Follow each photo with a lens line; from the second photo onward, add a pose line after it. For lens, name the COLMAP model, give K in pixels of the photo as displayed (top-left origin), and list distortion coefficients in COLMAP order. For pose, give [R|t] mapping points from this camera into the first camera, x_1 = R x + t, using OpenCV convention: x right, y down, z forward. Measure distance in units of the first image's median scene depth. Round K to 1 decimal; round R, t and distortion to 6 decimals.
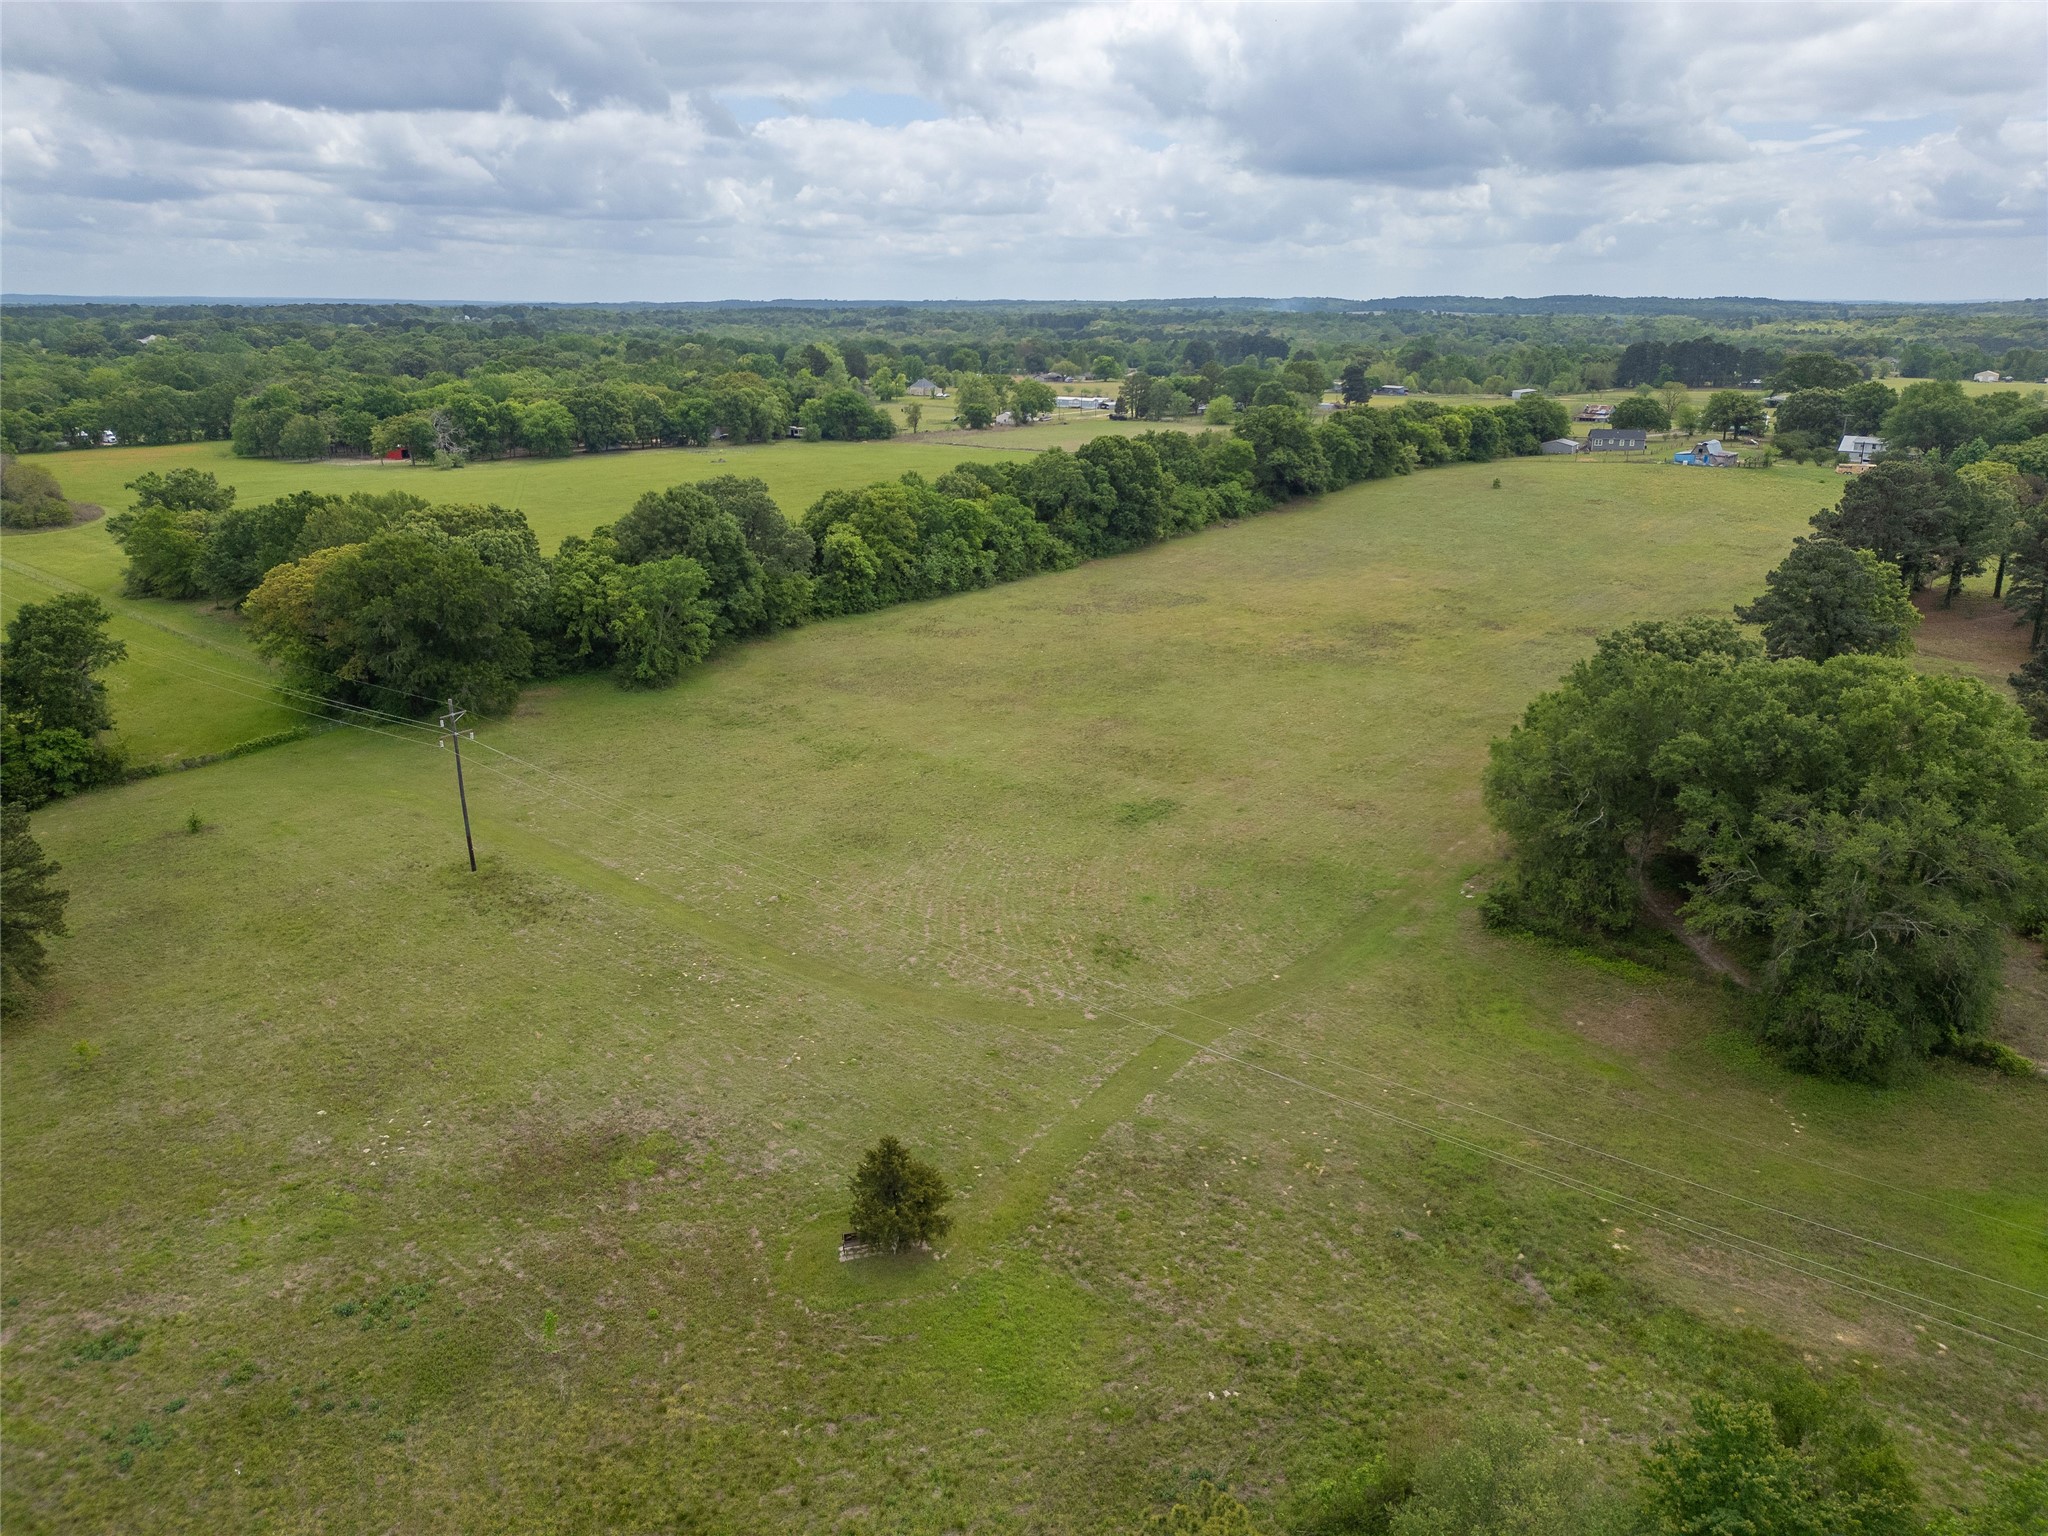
lens RADIAL K [[1437.1, 0, 1024.0], [0, 1437.1, 768.0], [0, 0, 1]] dist [0.065591, -0.070156]
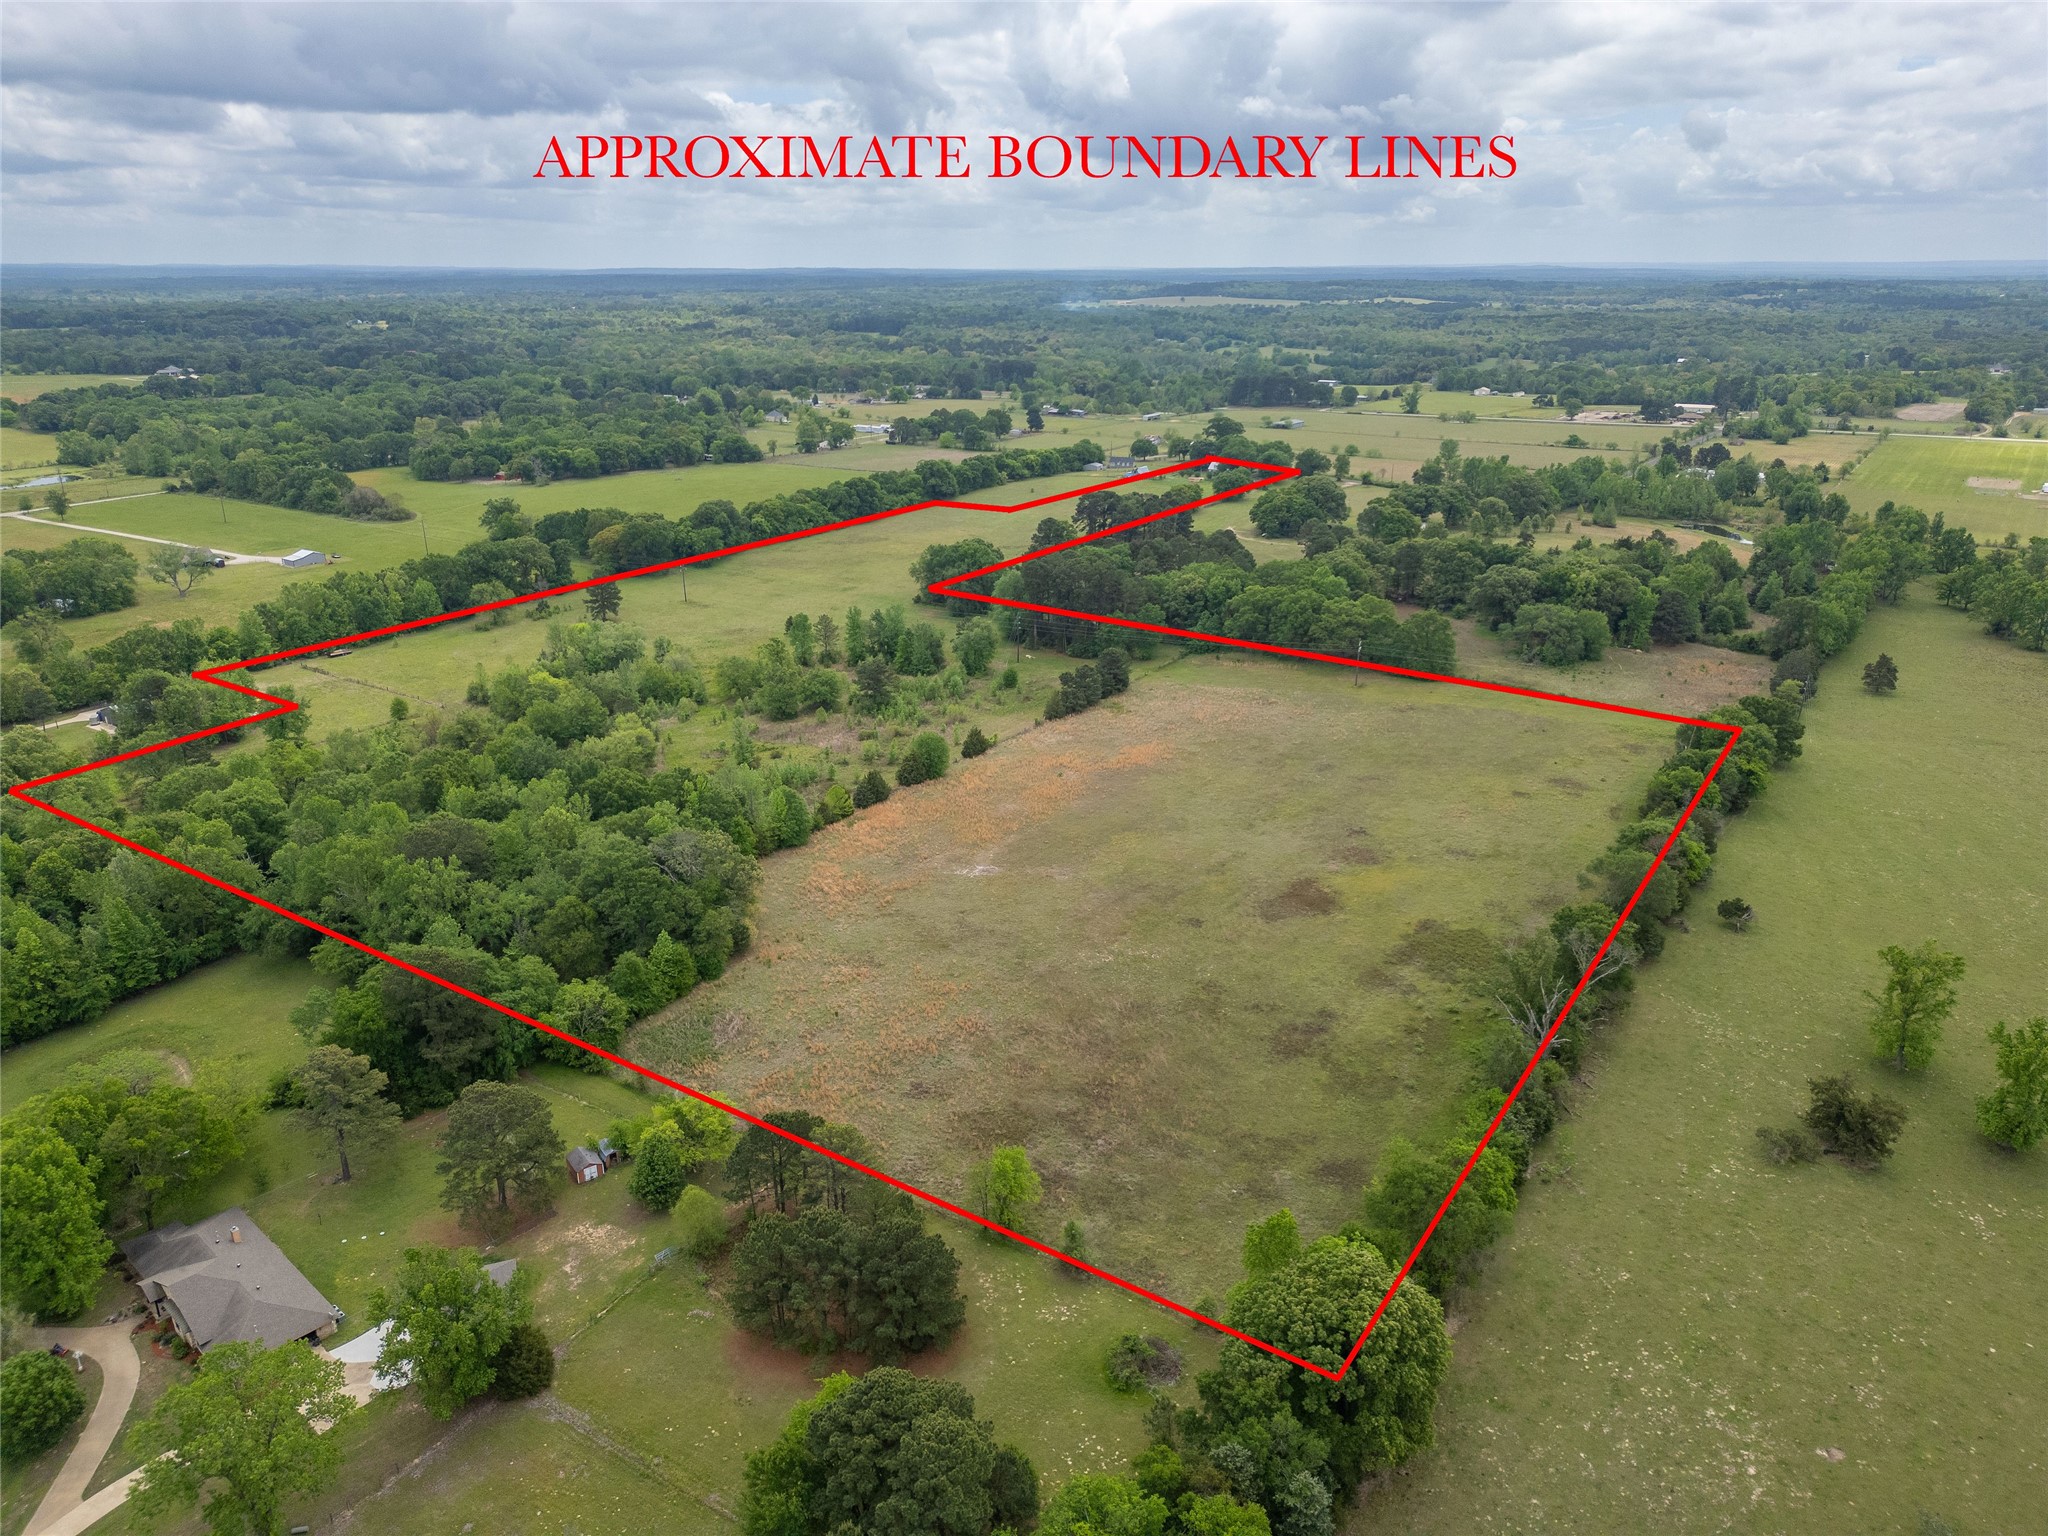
lens RADIAL K [[1437.1, 0, 1024.0], [0, 1437.1, 768.0], [0, 0, 1]] dist [0.065591, -0.070156]
pose [[0.994442, -0.035367, 0.099173, 0.059369], [0.033028, 0.999138, 0.025131, 0.168603], [-0.099976, -0.021716, 0.994753, -1.155116]]
